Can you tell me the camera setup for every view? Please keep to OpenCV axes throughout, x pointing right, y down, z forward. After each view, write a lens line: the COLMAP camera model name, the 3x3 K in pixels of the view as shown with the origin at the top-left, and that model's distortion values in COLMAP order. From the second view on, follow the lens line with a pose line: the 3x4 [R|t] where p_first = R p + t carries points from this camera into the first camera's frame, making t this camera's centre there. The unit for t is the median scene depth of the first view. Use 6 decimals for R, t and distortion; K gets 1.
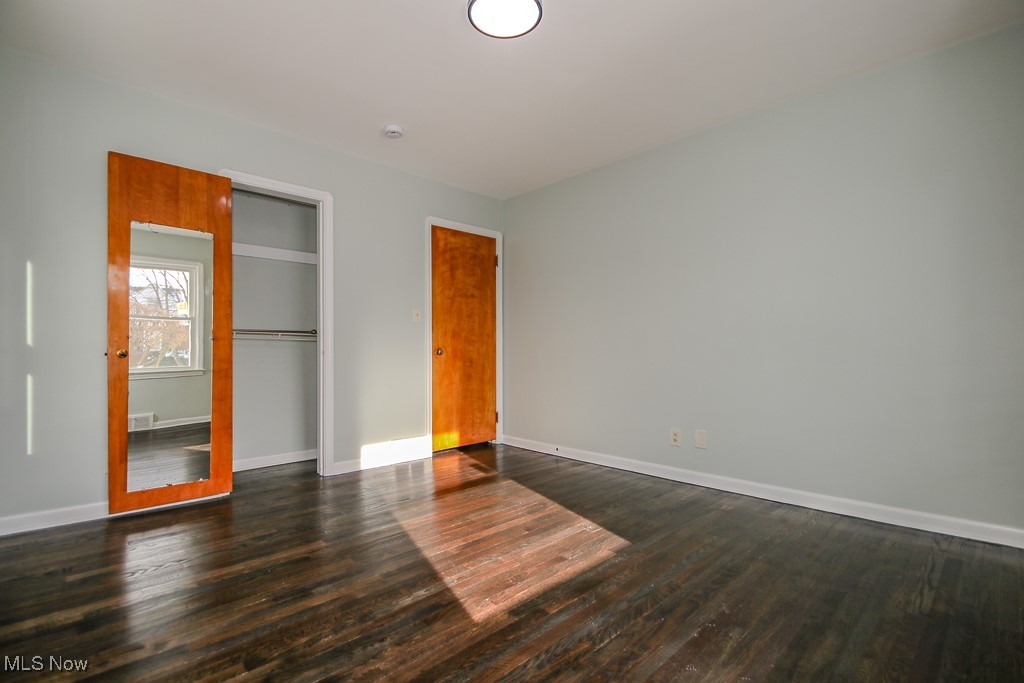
lens RADIAL K [[477.7, 0, 503.0], [0, 477.7, 345.7], [0, 0, 1]] dist [-0.001707, -0.000493]
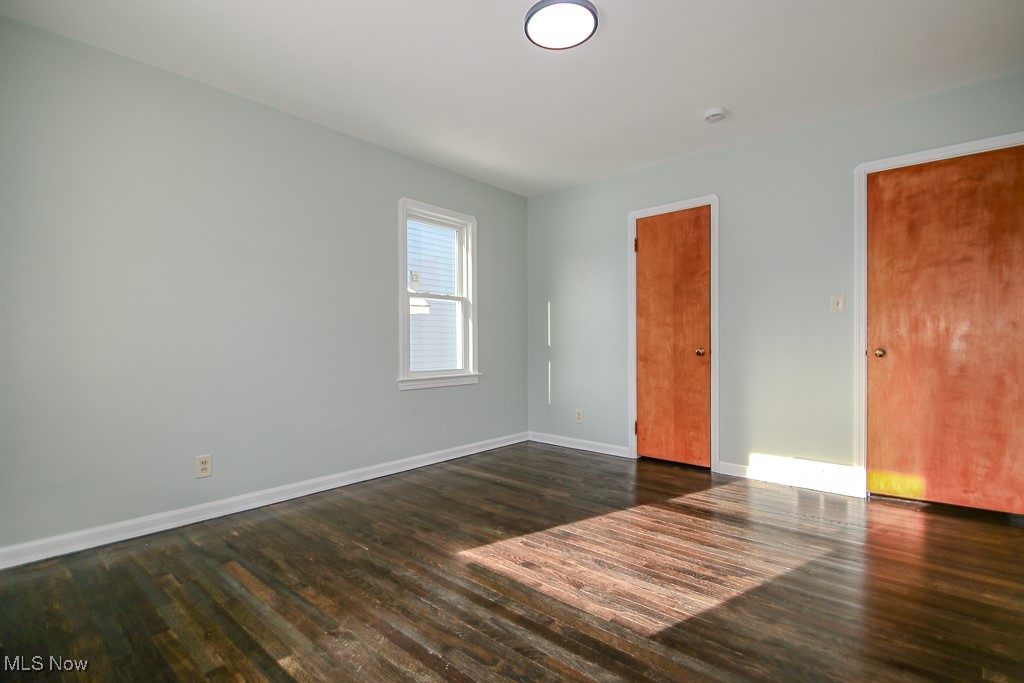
lens RADIAL K [[477.7, 0, 510.4], [0, 477.7, 343.8], [0, 0, 1]] dist [-0.001707, -0.000493]
pose [[0.079984, 0.001152, -0.996795, 0.518212], [0.014061, 0.999899, 0.002284, -0.009109], [0.996697, -0.014199, 0.079960, 0.408824]]
